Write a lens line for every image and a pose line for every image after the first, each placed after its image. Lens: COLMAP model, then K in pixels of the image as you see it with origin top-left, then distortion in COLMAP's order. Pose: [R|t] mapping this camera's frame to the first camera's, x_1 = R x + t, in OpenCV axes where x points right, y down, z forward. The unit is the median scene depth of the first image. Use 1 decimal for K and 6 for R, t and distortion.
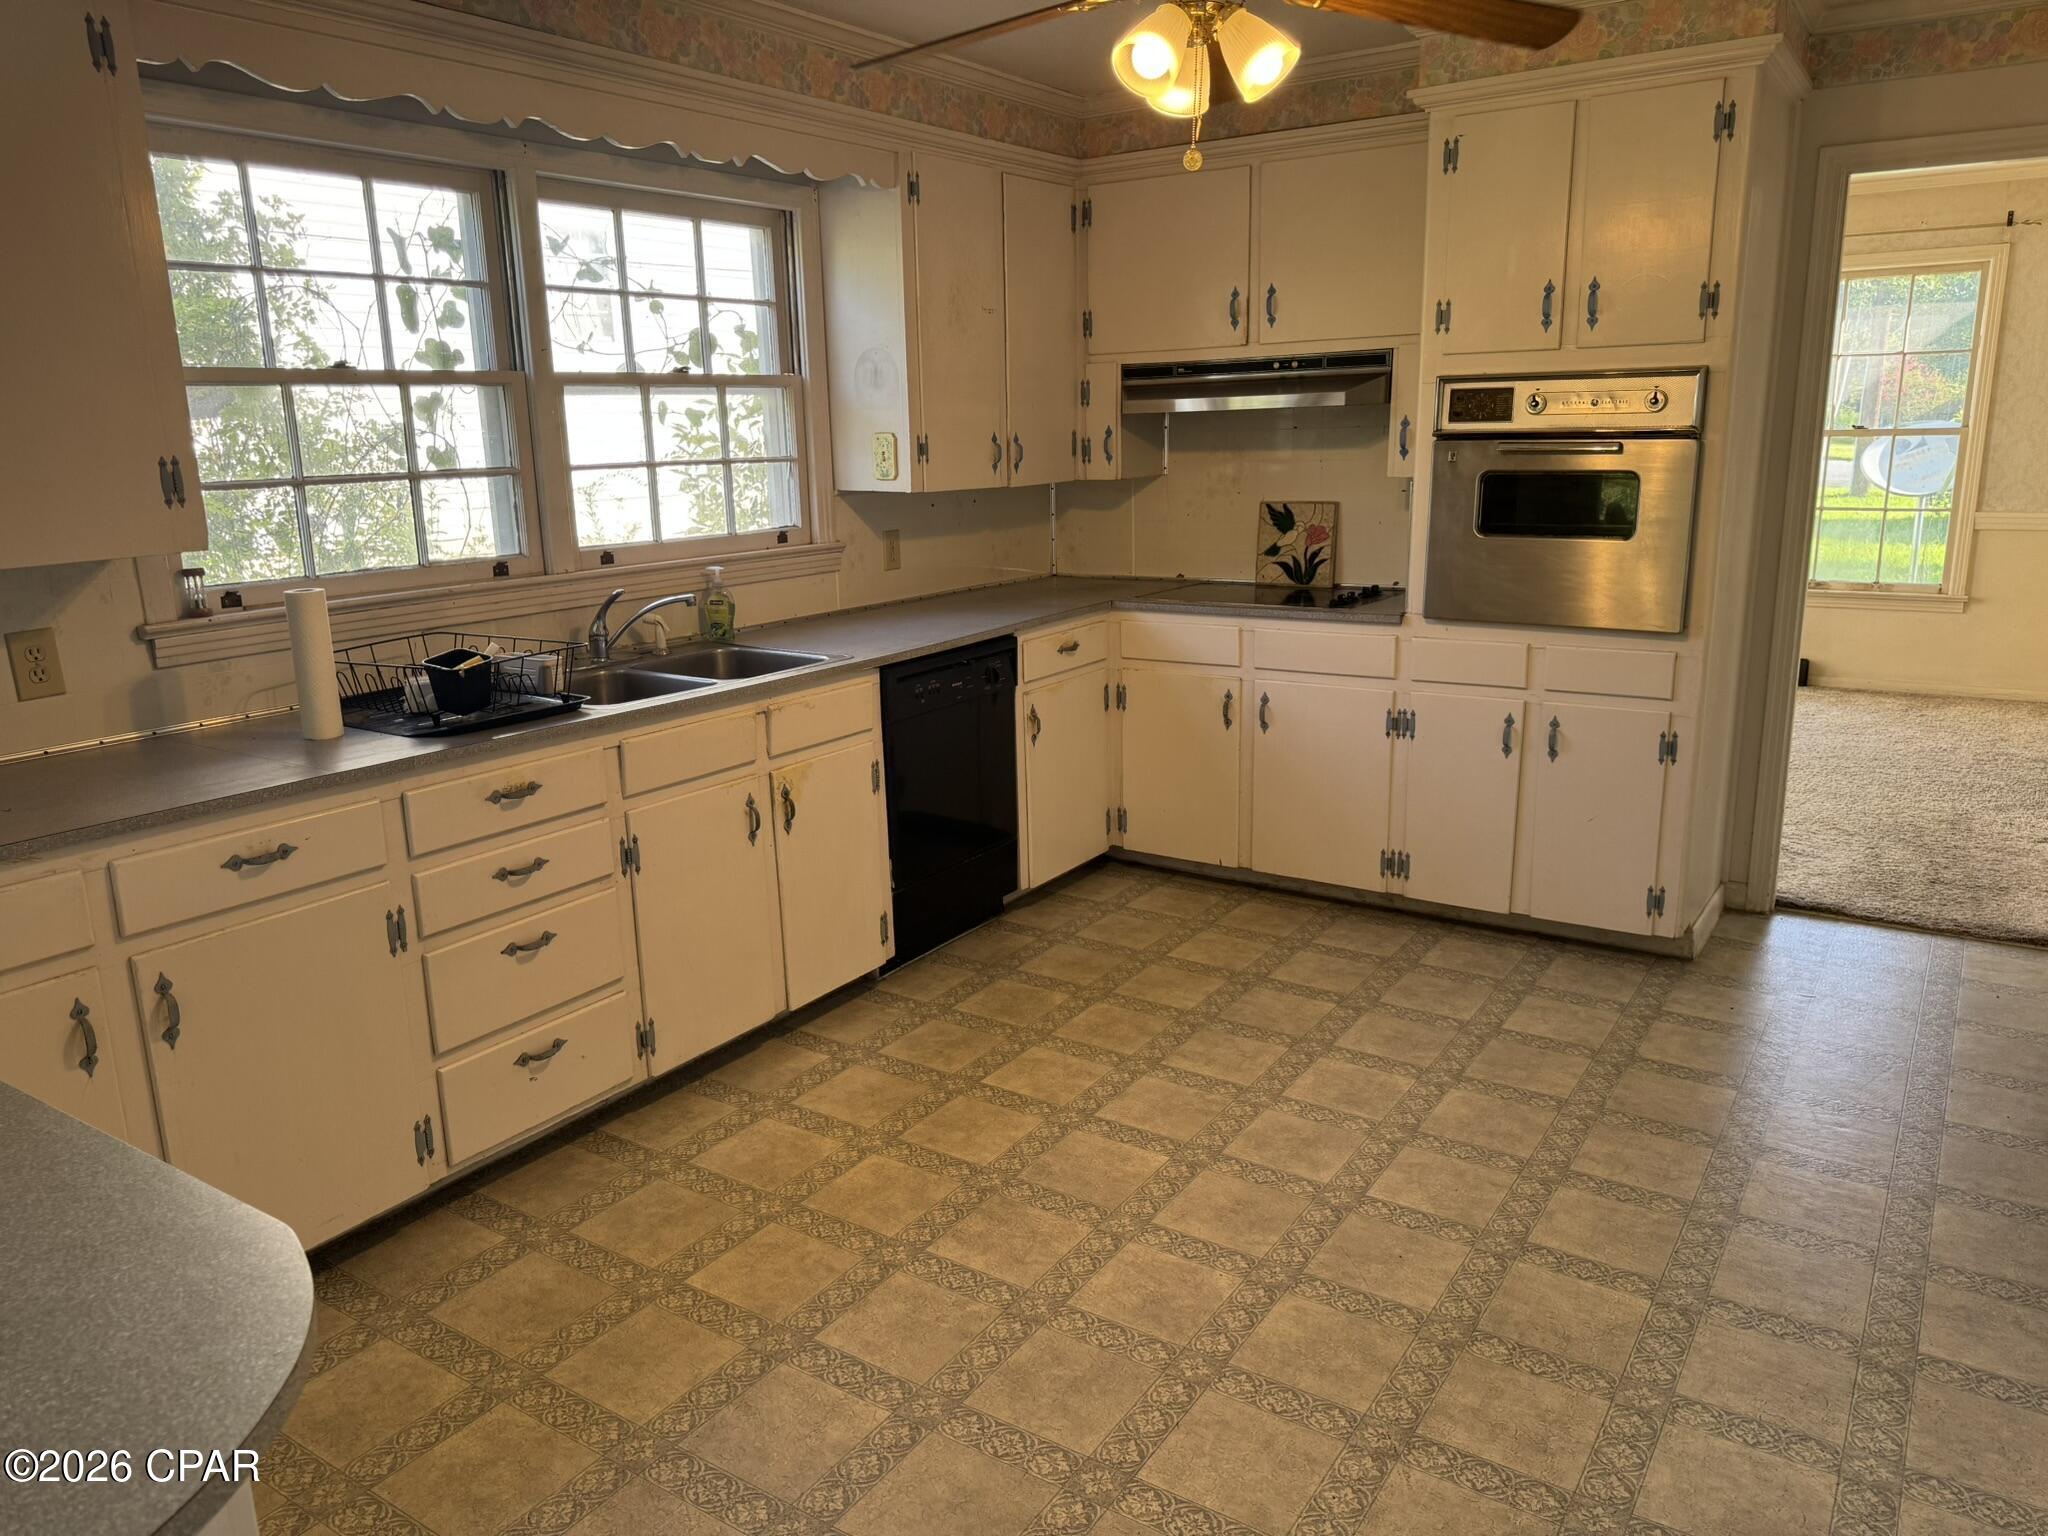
lens RADIAL K [[1430.1, 0, 1025.8], [0, 1430.1, 777.7], [0, 0, 1]] dist [0.067395, -0.081644]
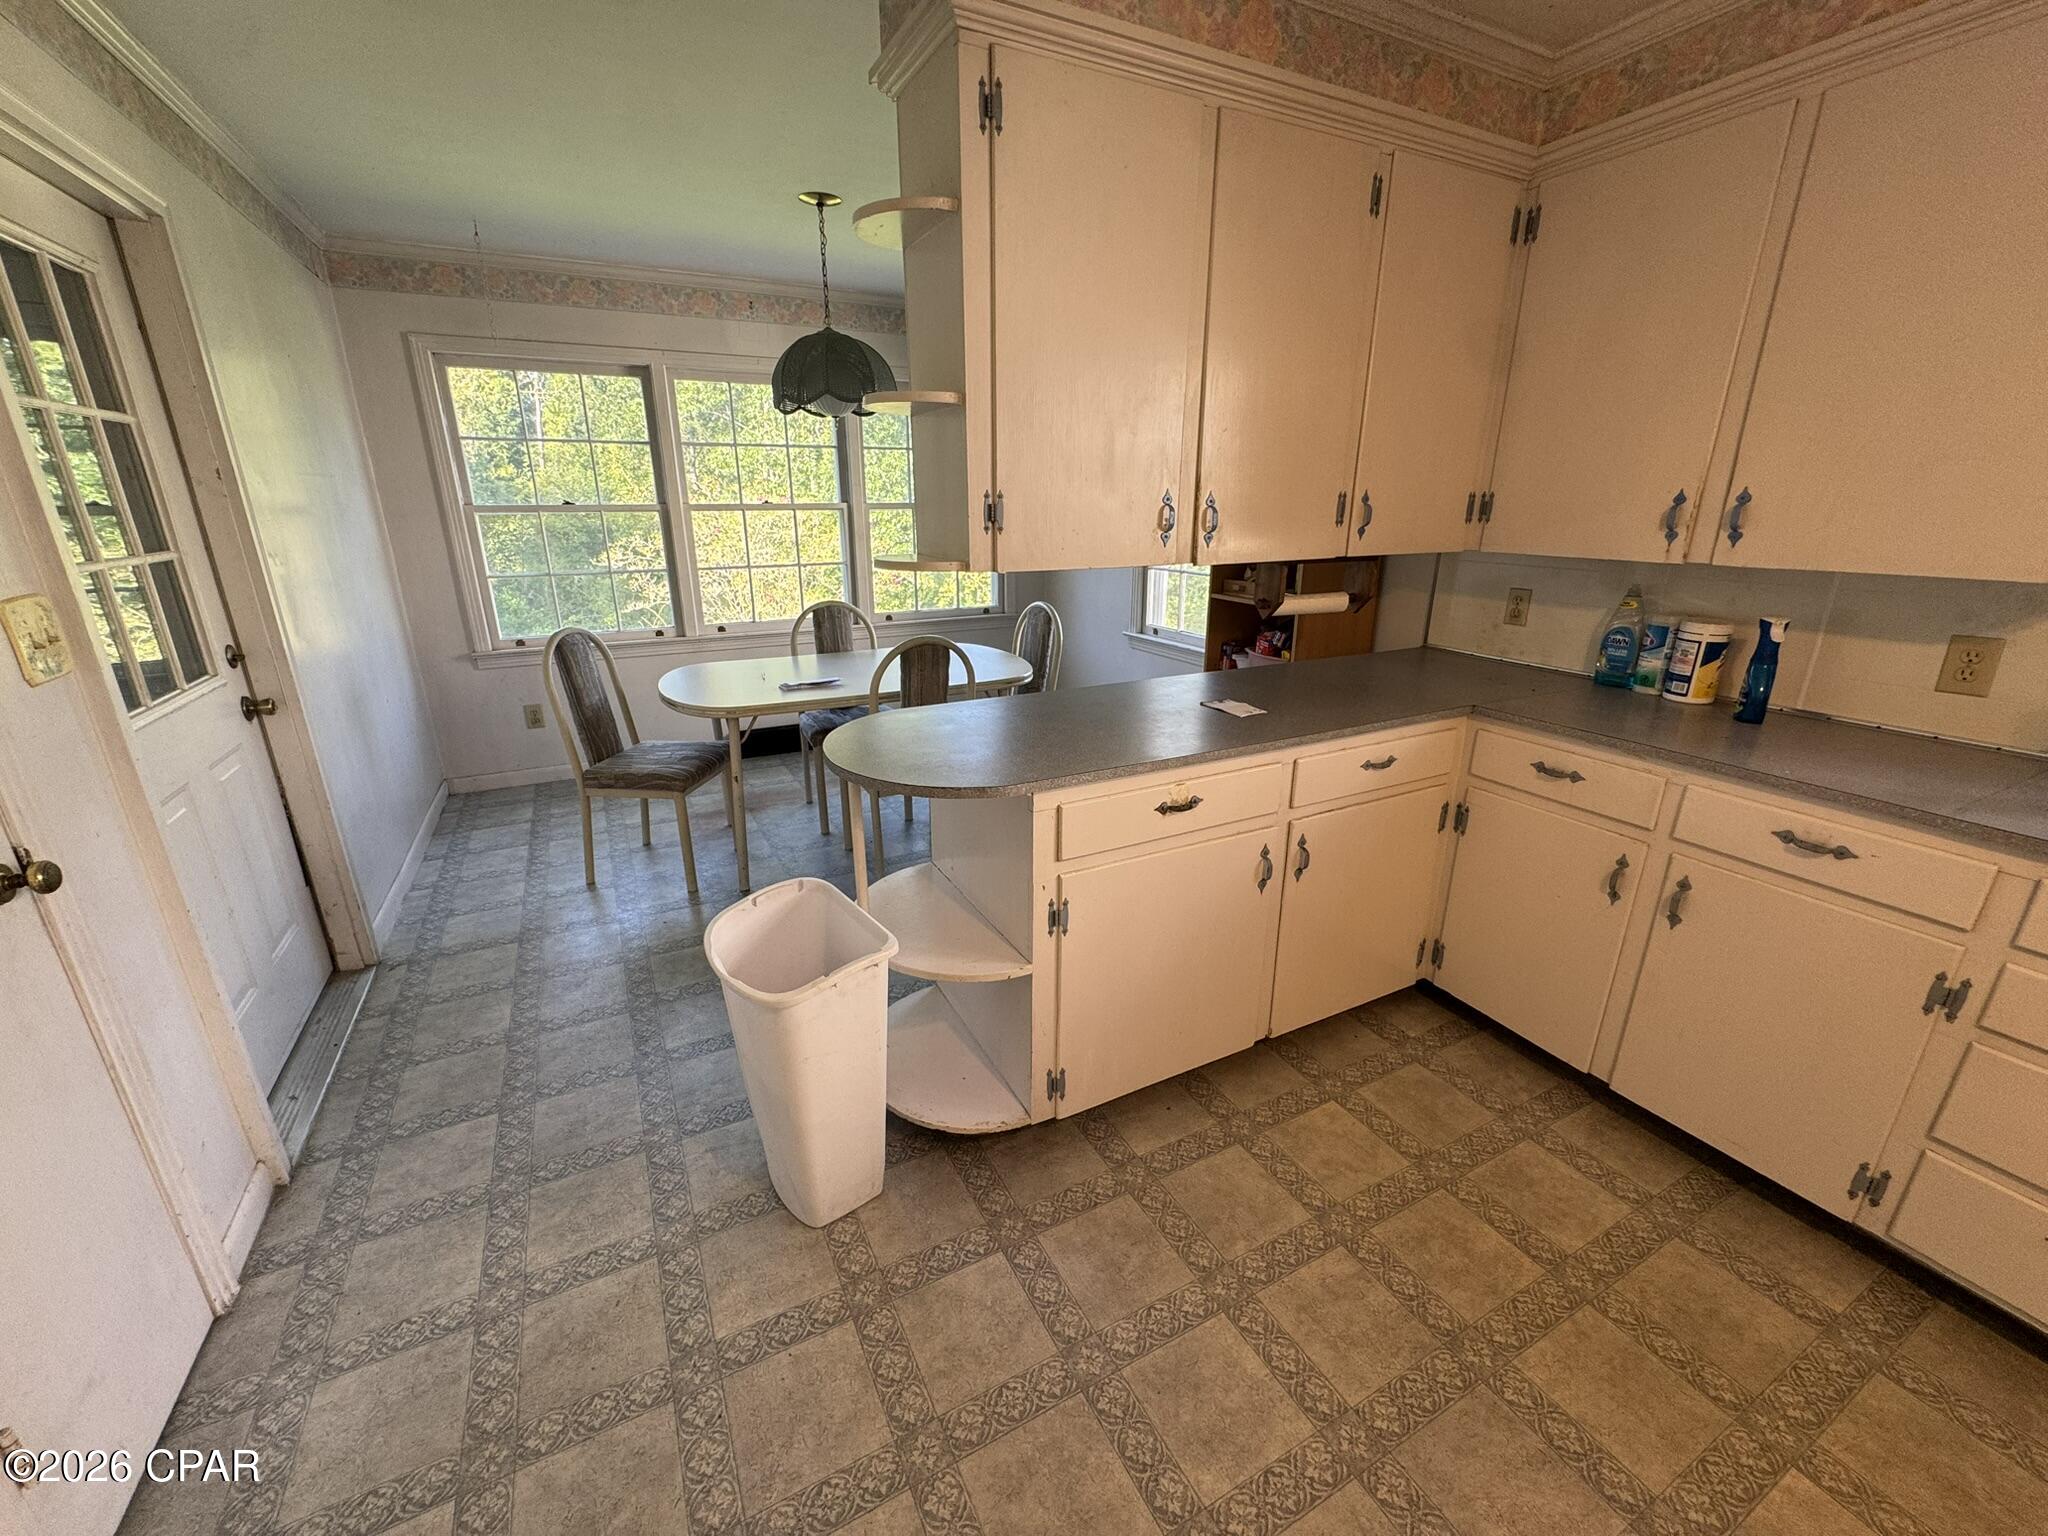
lens RADIAL K [[817.3, 0, 1024.2], [0, 817.3, 767.2], [0, 0, 1]] dist [-0.002038, -0.000108]
pose [[-0.481626, 0.300595, -0.823213, 0.186117], [-0.197229, 0.878062, 0.436013, -0.102552], [0.853895, 0.372356, -0.363612, 0.439988]]
